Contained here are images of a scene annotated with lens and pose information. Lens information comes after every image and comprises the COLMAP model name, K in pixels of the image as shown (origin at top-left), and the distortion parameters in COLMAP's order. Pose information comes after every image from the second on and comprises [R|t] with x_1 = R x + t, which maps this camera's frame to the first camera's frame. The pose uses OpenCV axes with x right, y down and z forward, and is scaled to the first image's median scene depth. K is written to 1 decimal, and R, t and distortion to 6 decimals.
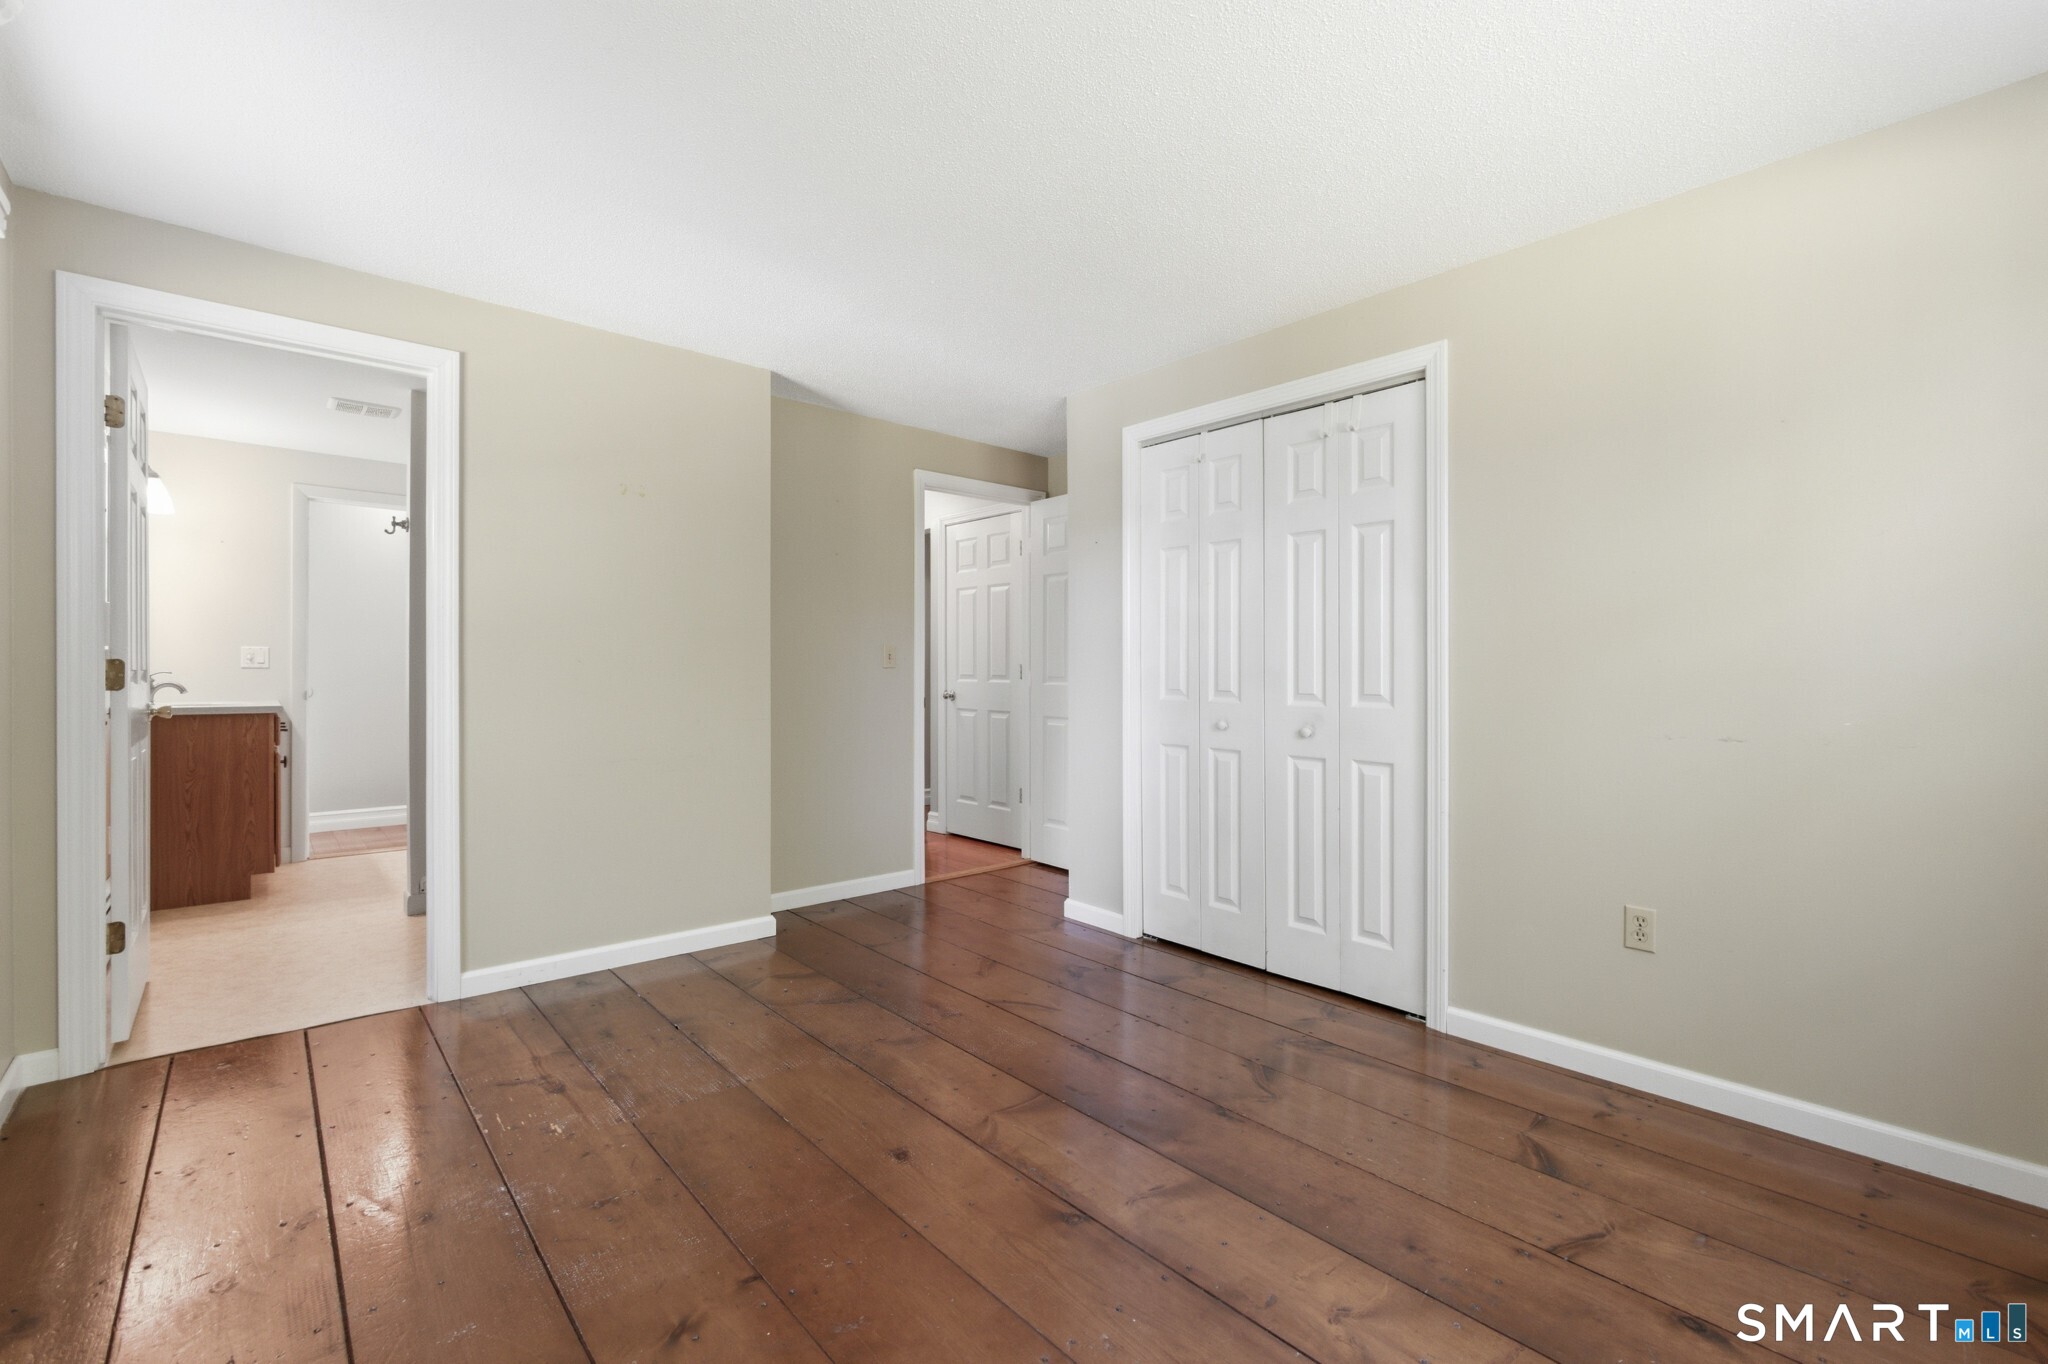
lens RADIAL K [[879.9, 0, 1022.5], [0, 879.9, 678.8], [0, 0, 1]] dist [-0.002054, -0.000284]
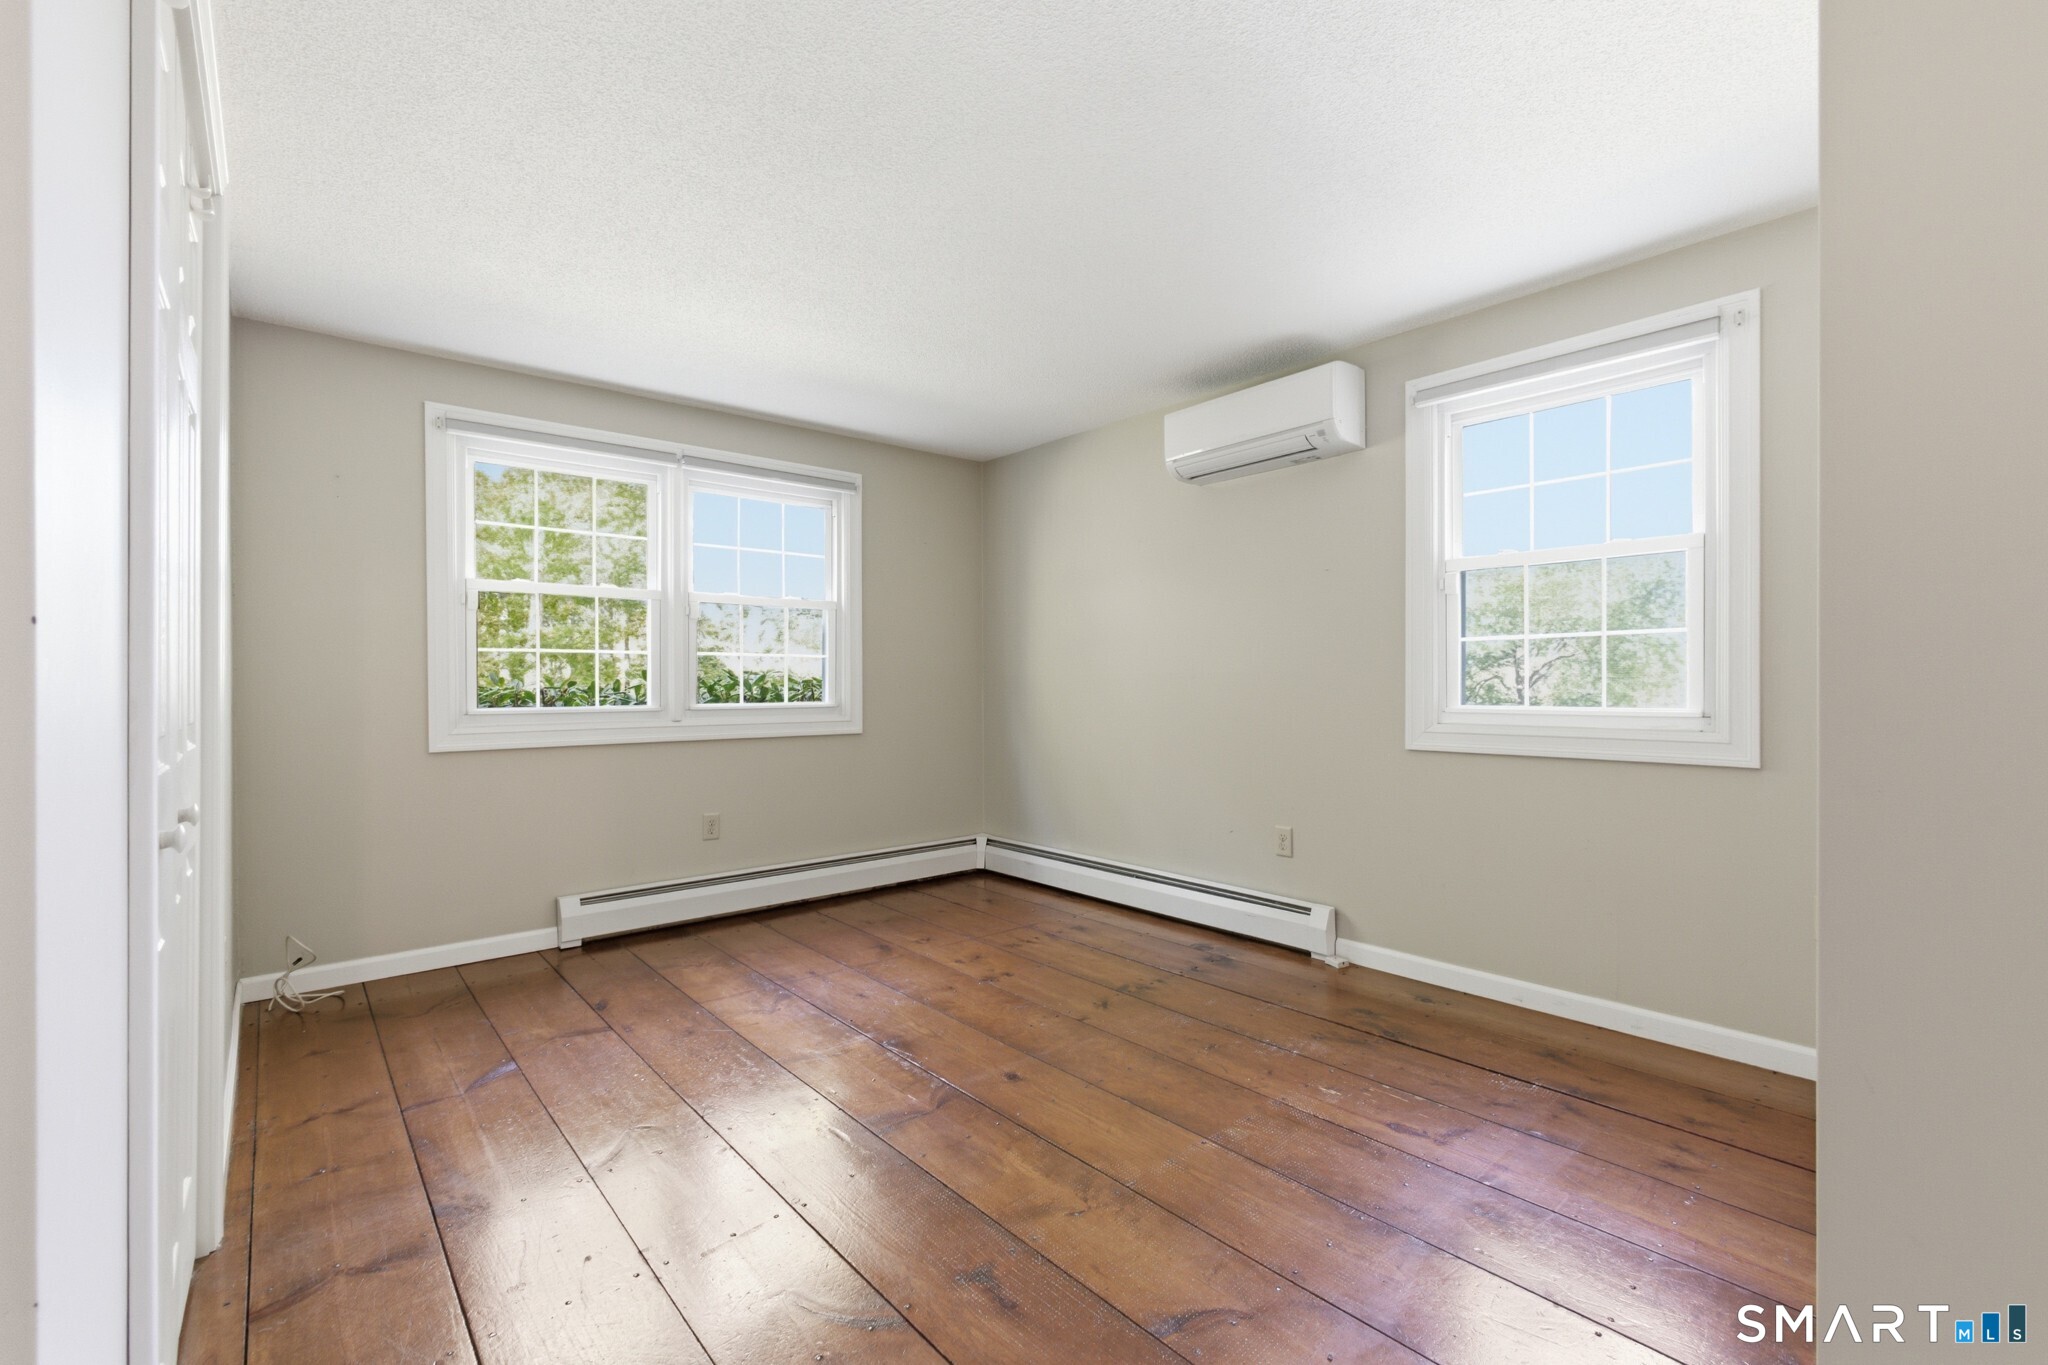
lens RADIAL K [[879.9, 0, 1030.6], [0, 879.9, 686.7], [0, 0, 1]] dist [-0.002054, -0.000284]
pose [[-0.999933, 0.006292, 0.009667, -0.114878], [0.006252, 0.999972, -0.004186, 0.005549], [-0.009693, -0.004126, -0.999945, 1.432769]]
